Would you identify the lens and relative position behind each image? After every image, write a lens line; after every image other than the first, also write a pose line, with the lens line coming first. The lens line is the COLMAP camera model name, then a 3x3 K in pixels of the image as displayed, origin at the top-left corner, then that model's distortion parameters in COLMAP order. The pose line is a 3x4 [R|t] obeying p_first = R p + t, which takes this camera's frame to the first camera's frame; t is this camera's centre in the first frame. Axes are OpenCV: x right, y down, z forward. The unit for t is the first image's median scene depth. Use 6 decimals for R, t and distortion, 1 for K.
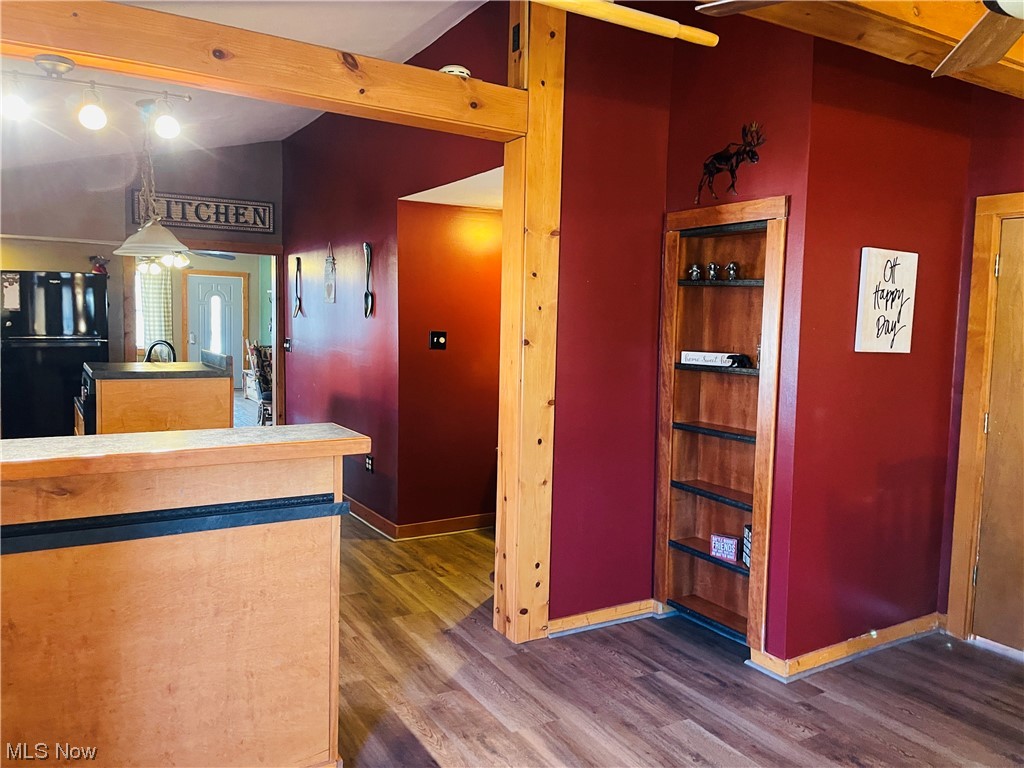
lens RADIAL K [[777.3, 0, 509.2], [0, 777.3, 382.5], [0, 0, 1]] dist [0.052647, -0.071572]
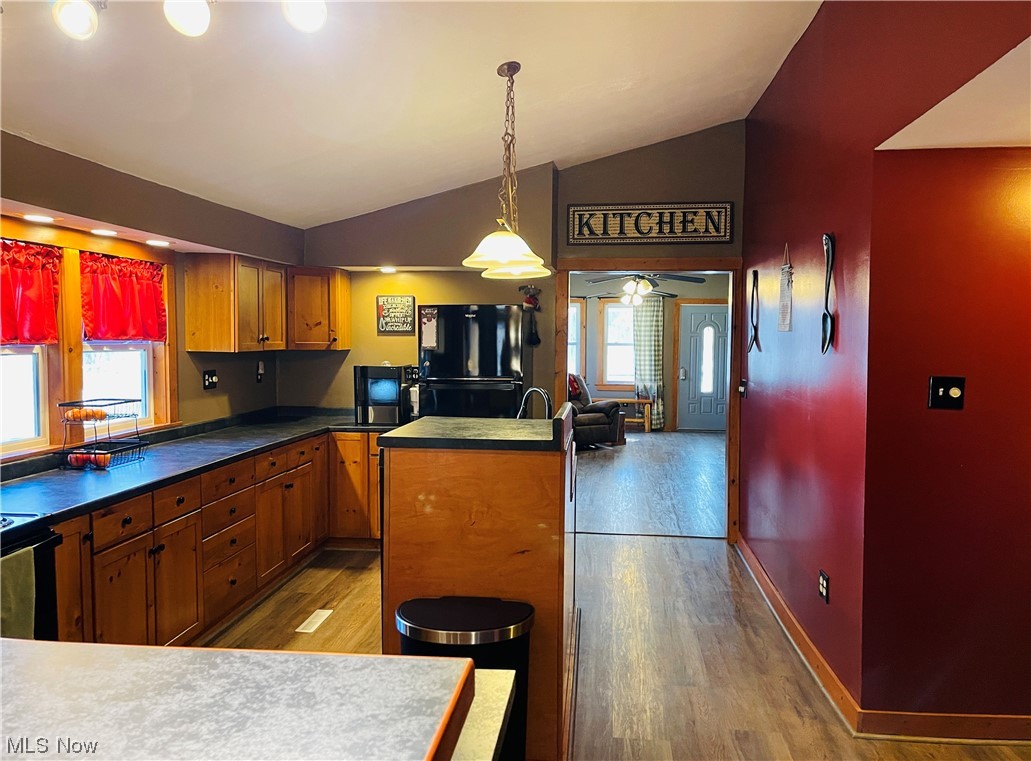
lens RADIAL K [[782.6, 0, 548.0], [0, 782.6, 395.0], [0, 0, 1]] dist [0.052647, -0.071572]
pose [[0.809261, 0.022811, -0.587006, 0.008006], [-0.035874, 0.999300, -0.010624, -0.028584], [0.586353, 0.029656, 0.809513, 0.292160]]
